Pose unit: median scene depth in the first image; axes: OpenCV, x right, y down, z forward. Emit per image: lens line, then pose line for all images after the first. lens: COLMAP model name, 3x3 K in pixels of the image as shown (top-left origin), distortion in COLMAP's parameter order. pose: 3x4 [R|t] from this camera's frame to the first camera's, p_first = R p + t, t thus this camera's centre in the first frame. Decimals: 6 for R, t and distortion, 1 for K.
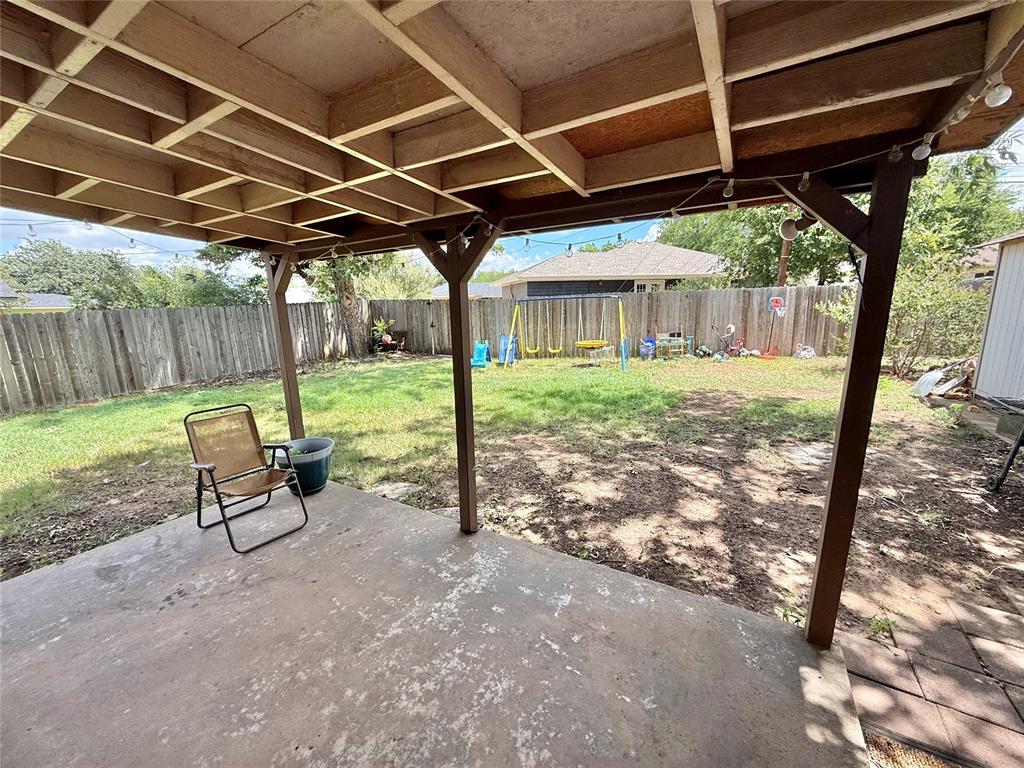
lens RADIAL K [[415.1, 0, 507.5], [0, 415.1, 385.5], [0, 0, 1]] dist [-0.001220, 0.000185]
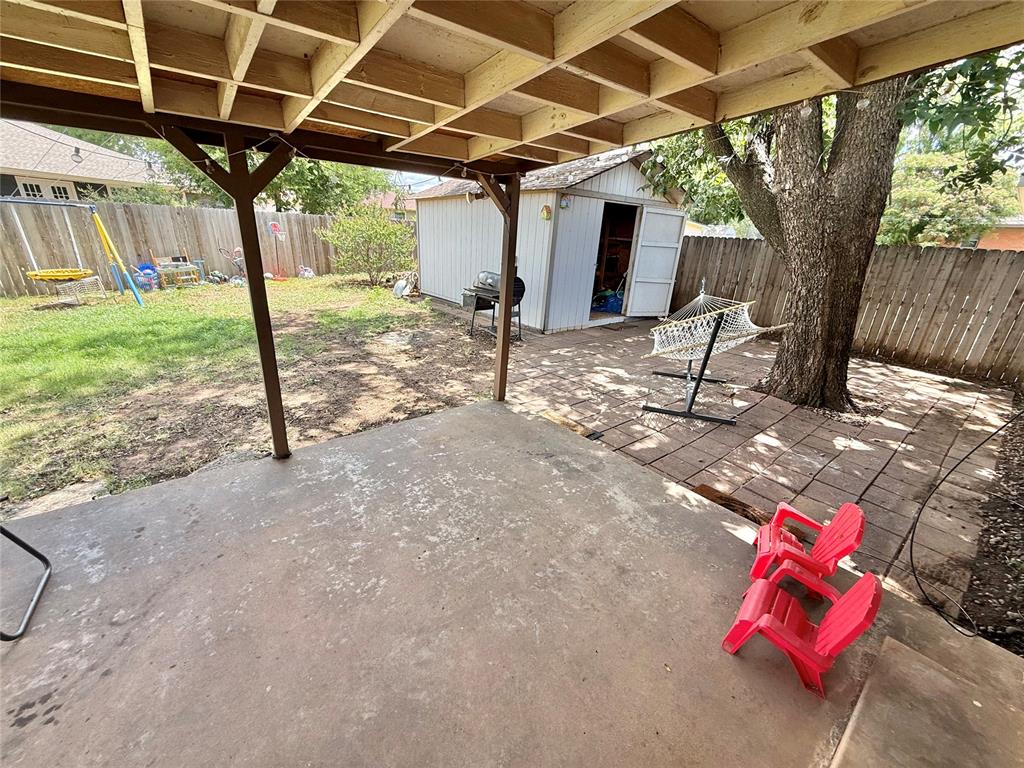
lens RADIAL K [[404.4, 0, 520.8], [0, 404.4, 384.9], [0, 0, 1]] dist [0.000954, 0.000265]
pose [[0.334765, -0.293049, 0.895575, -0.465993], [0.127204, 0.955767, 0.265196, -0.006755], [-0.933676, 0.025142, 0.357234, 0.051652]]
